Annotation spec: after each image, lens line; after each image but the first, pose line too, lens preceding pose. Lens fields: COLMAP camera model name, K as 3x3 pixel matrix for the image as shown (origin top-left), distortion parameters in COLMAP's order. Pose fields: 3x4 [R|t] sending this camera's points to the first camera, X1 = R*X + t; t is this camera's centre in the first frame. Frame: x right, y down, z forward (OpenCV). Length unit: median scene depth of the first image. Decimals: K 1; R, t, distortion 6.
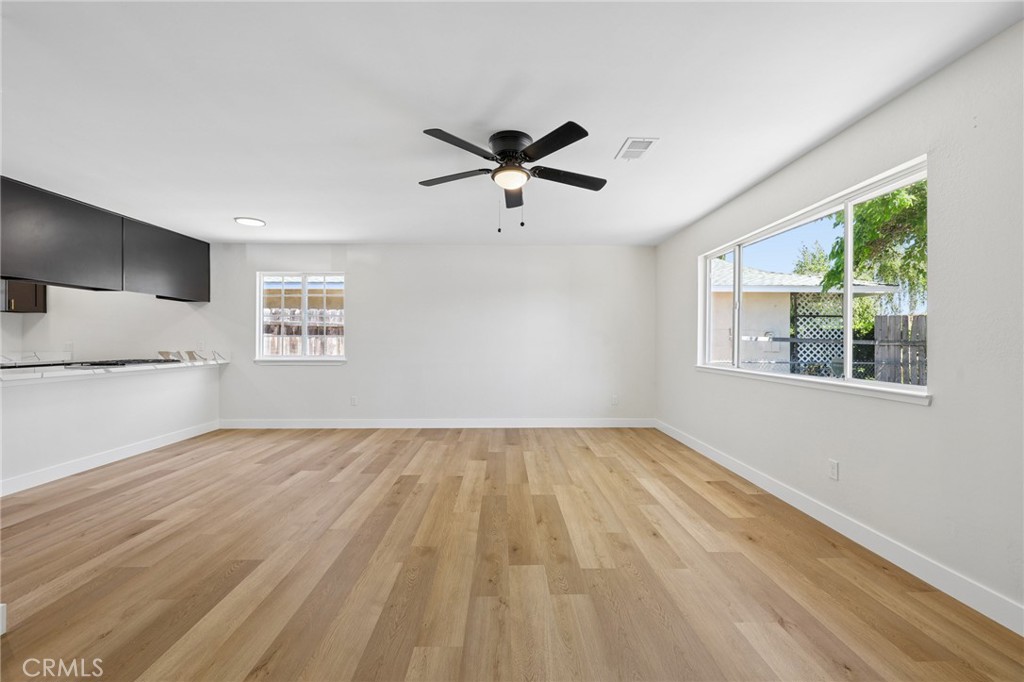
lens RADIAL K [[413.5, 0, 511.2], [0, 413.5, 336.6], [0, 0, 1]] dist [0.001409, 0.000488]
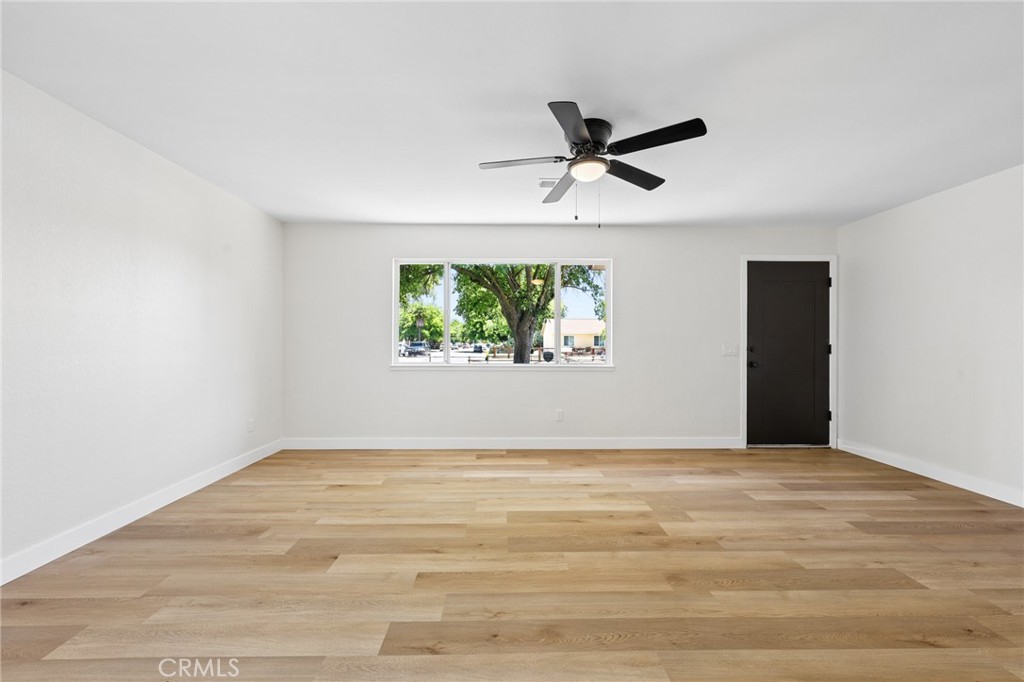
lens RADIAL K [[411.7, 0, 511.9], [0, 411.7, 343.5], [0, 0, 1]] dist [0.000433, 0.000066]
pose [[-0.003821, -0.003177, 0.999988, -0.603161], [-0.014610, 0.999888, 0.003121, 0.008403], [-0.999886, -0.014597, -0.003867, 0.756675]]
